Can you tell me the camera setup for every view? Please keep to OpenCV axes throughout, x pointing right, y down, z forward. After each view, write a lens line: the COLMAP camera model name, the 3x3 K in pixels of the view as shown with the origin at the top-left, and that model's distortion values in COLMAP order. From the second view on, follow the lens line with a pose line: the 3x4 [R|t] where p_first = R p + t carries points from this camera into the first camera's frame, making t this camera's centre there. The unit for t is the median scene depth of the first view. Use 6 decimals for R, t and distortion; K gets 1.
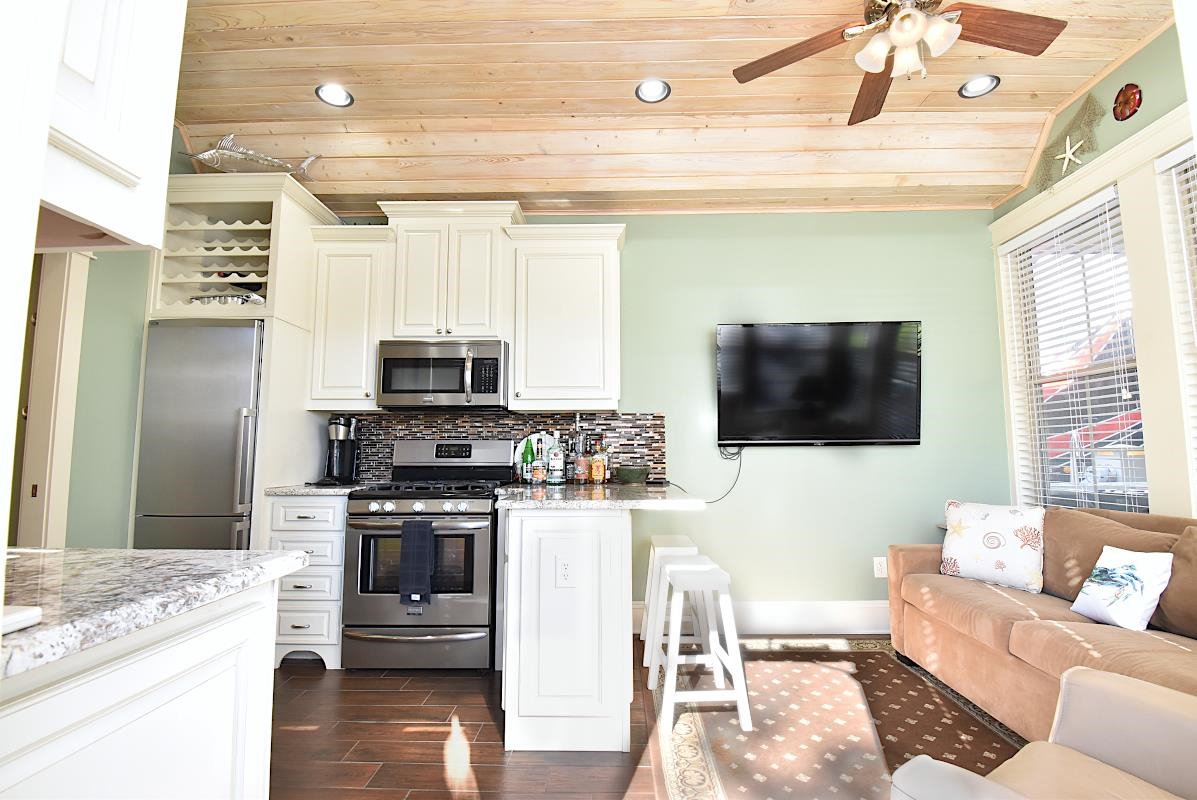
lens RADIAL K [[536.0, 0, 598.5], [0, 536.0, 400.0], [0, 0, 1]] dist [0.002736, -0.015454]
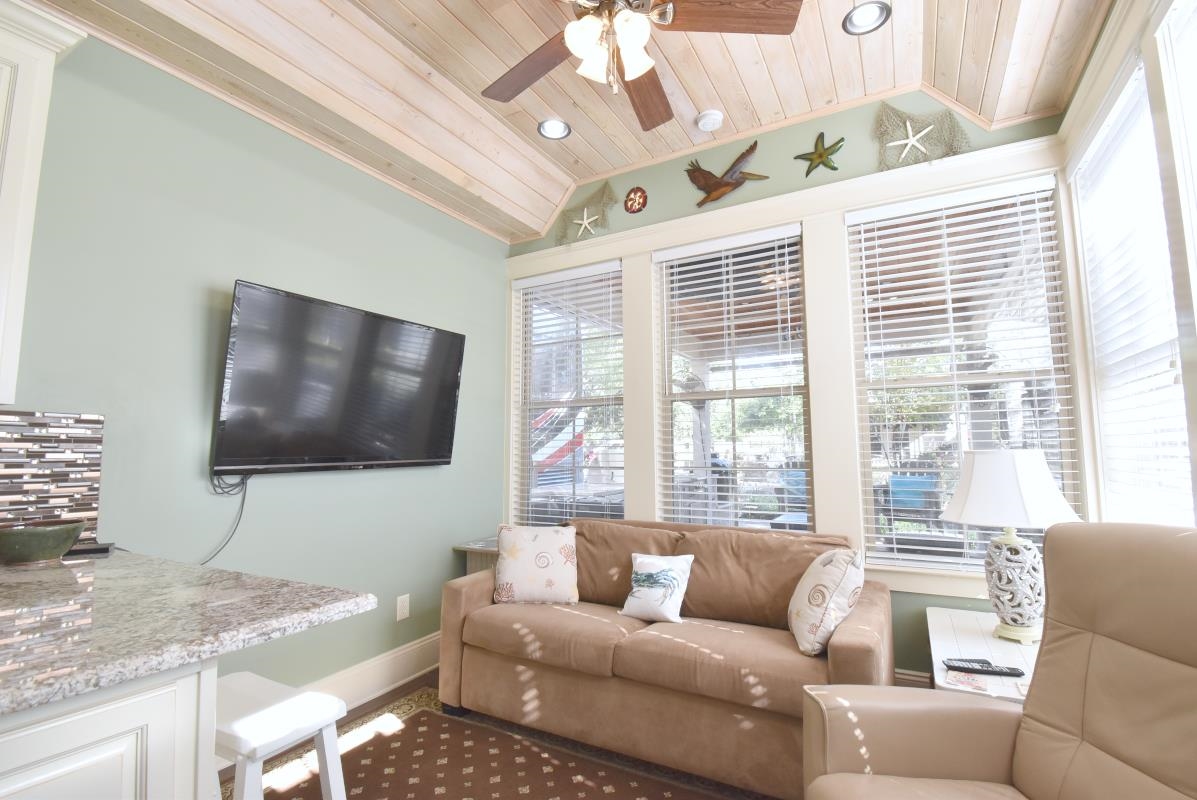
lens RADIAL K [[536.0, 0, 598.5], [0, 536.0, 400.0], [0, 0, 1]] dist [0.002736, -0.015454]
pose [[0.466666, 0.082484, 0.880579, -0.123243], [-0.076451, 0.995677, -0.052750, -0.000317], [-0.881123, -0.042704, 0.470954, 0.338999]]
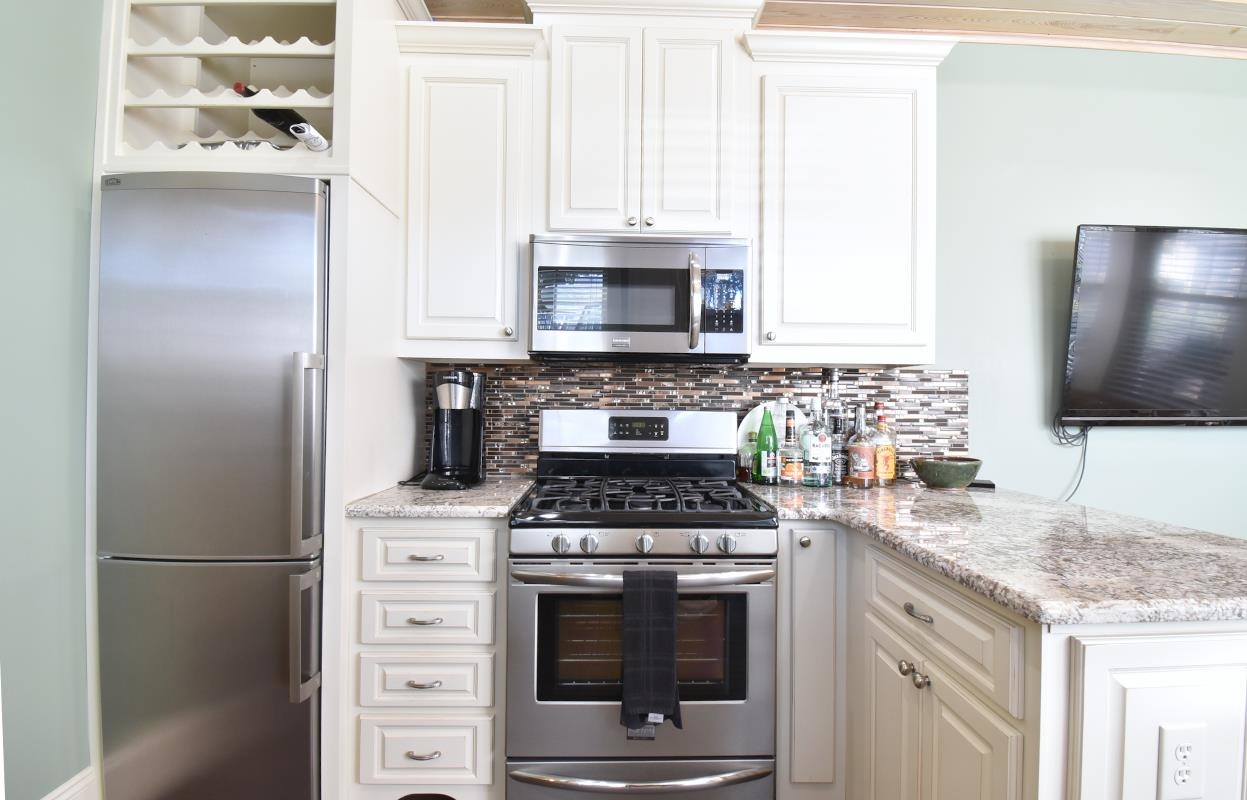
lens RADIAL K [[549.4, 0, 614.8], [0, 549.4, 398.3], [0, 0, 1]] dist [0.013980, -0.022444]
pose [[0.999304, 0.012280, 0.035214, -0.332158], [-0.015393, 0.995865, 0.089527, 0.006293], [-0.033969, -0.090006, 0.995362, 0.401819]]
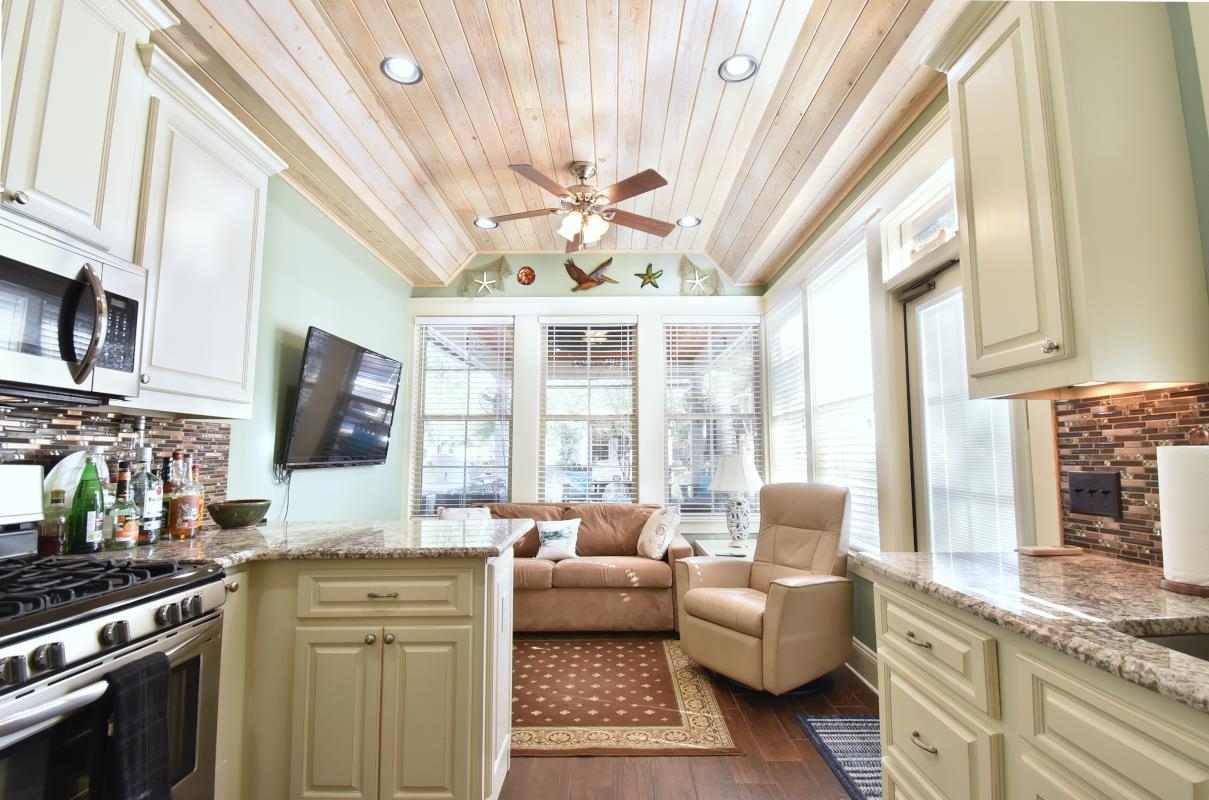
lens RADIAL K [[549.2, 0, 601.4], [0, 549.2, 399.9], [0, 0, 1]] dist [-0.000375, -0.024406]
pose [[-0.009396, 0.102175, 0.994722, -0.658914], [-0.092474, 0.990414, -0.102606, 0.022809], [-0.995671, -0.092950, 0.000142, 0.545356]]
